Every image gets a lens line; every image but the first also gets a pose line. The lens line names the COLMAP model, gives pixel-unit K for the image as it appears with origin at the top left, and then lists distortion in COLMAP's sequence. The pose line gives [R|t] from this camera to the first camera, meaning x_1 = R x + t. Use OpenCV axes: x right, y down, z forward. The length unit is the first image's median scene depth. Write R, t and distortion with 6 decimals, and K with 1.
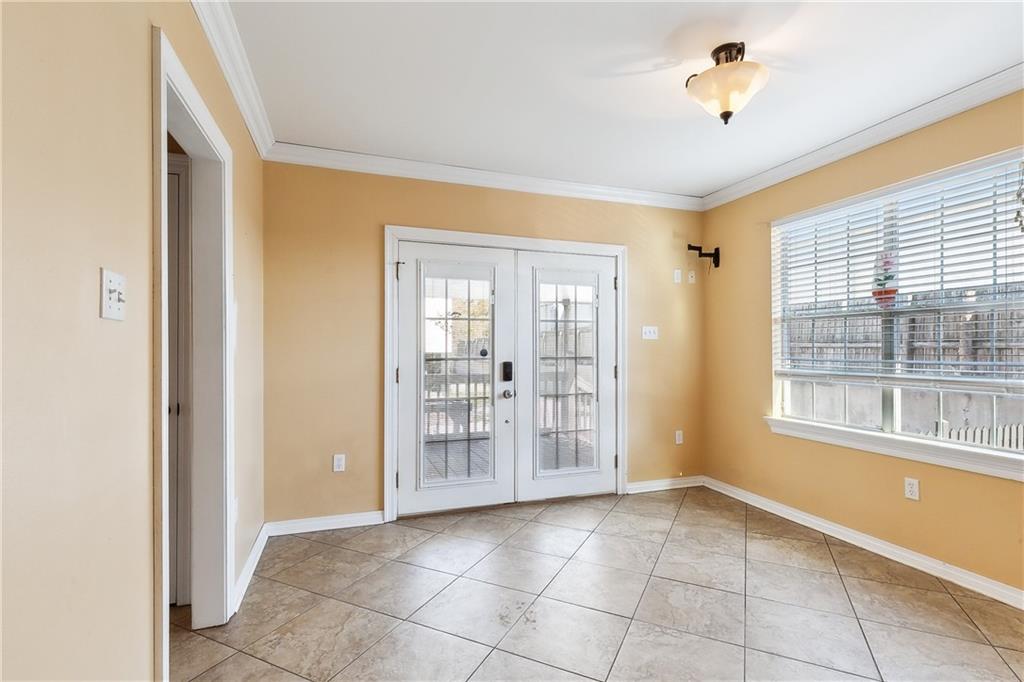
lens RADIAL K [[477.3, 0, 514.6], [0, 477.3, 347.3], [0, 0, 1]] dist [0.008898, -0.000501]
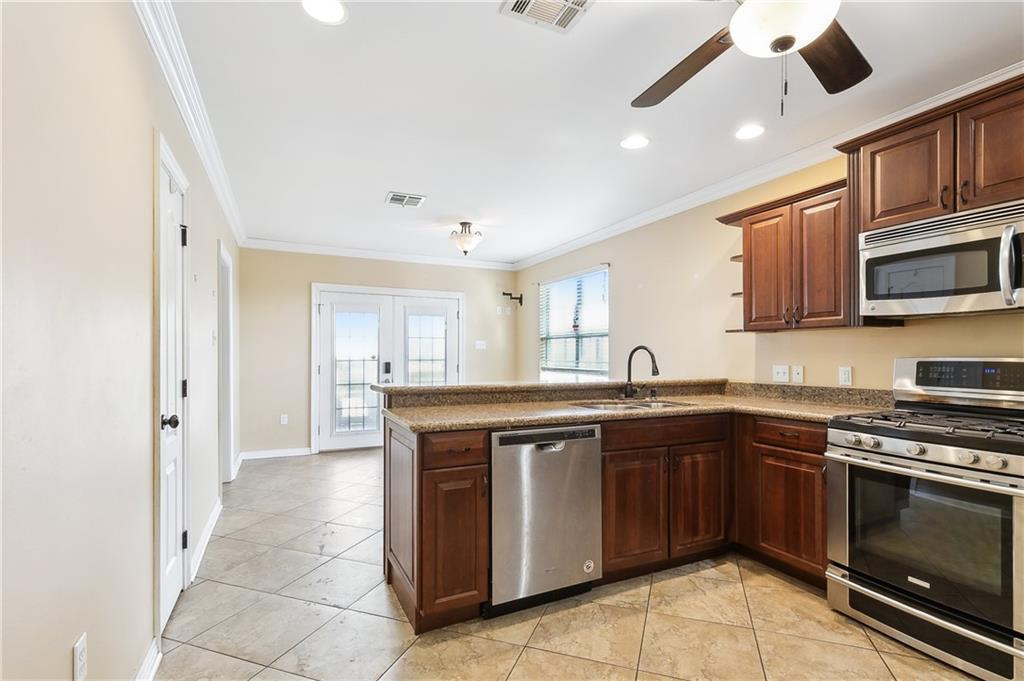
lens RADIAL K [[477.3, 0, 509.0], [0, 477.3, 354.4], [0, 0, 1]] dist [0.008898, -0.000501]
pose [[0.996004, 0.006100, 0.089096, 0.262804], [-0.006281, 0.999979, 0.001749, -0.001722], [-0.089083, -0.002302, 0.996022, -0.726903]]
